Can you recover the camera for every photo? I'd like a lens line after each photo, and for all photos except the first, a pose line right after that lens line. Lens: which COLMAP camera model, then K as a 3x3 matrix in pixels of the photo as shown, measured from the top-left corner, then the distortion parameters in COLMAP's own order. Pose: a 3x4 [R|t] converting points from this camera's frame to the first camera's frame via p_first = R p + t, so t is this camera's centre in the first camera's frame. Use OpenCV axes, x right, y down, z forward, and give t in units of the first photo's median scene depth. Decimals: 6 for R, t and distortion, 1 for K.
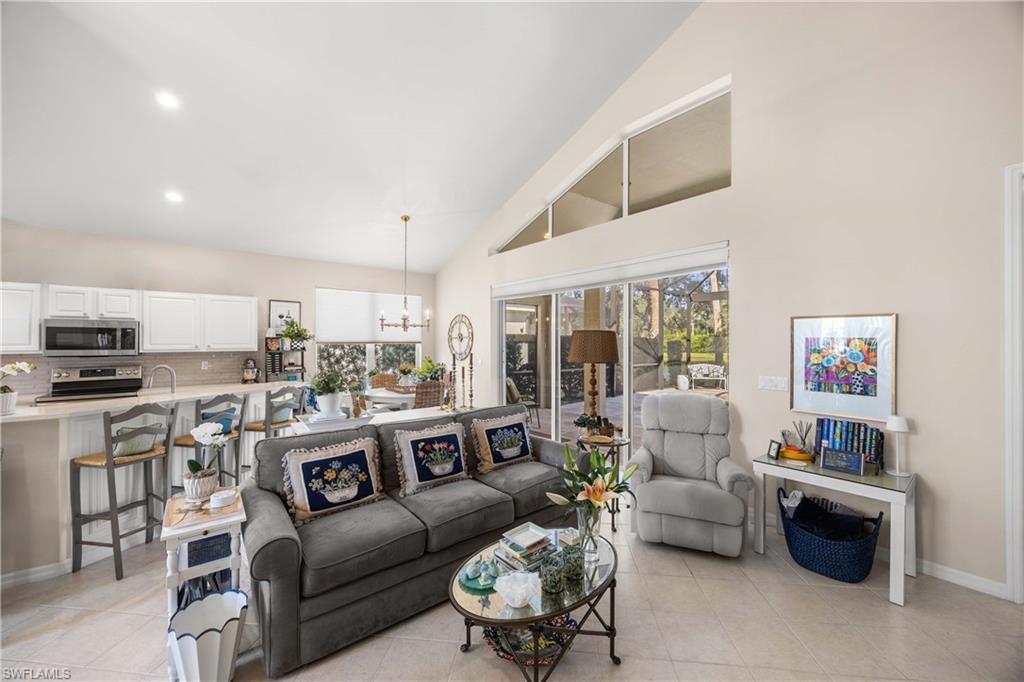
lens RADIAL K [[386.5, 0, 512.0], [0, 386.5, 341.0], [0, 0, 1]] dist [-0.000522, 0.000192]
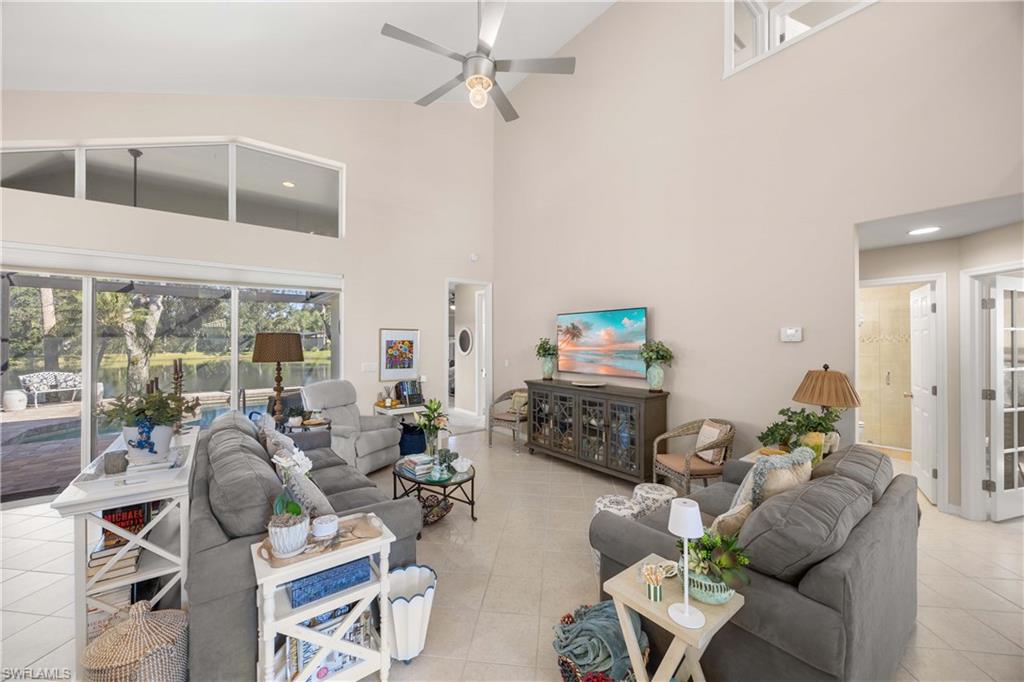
lens RADIAL K [[386.5, 0, 512.0], [0, 386.5, 341.0], [0, 0, 1]] dist [-0.000522, 0.000192]
pose [[0.012431, 0.001580, 0.999921, -1.050608], [-0.000786, 0.999998, -0.001570, -0.002431], [-0.999922, -0.000766, 0.012432, 0.377168]]
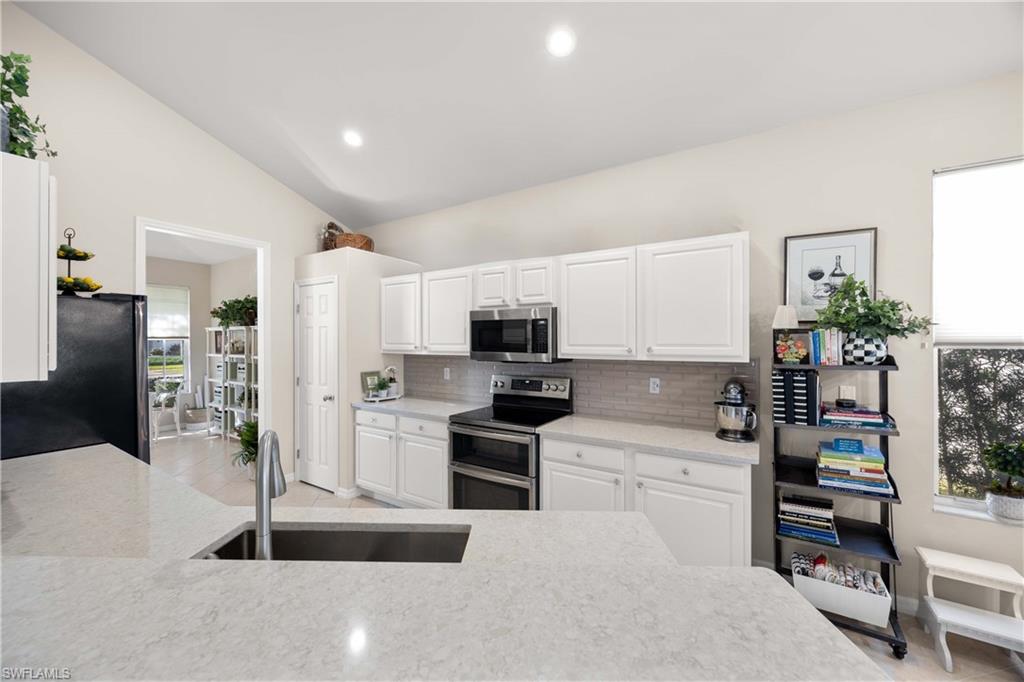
lens RADIAL K [[386.5, 0, 512.0], [0, 386.5, 341.0], [0, 0, 1]] dist [-0.000522, 0.000192]
pose [[0.304736, 0.001470, -0.952436, -0.627401], [0.002731, 0.999993, 0.002417, 0.001575], [0.952433, -0.003338, 0.304730, 1.153130]]
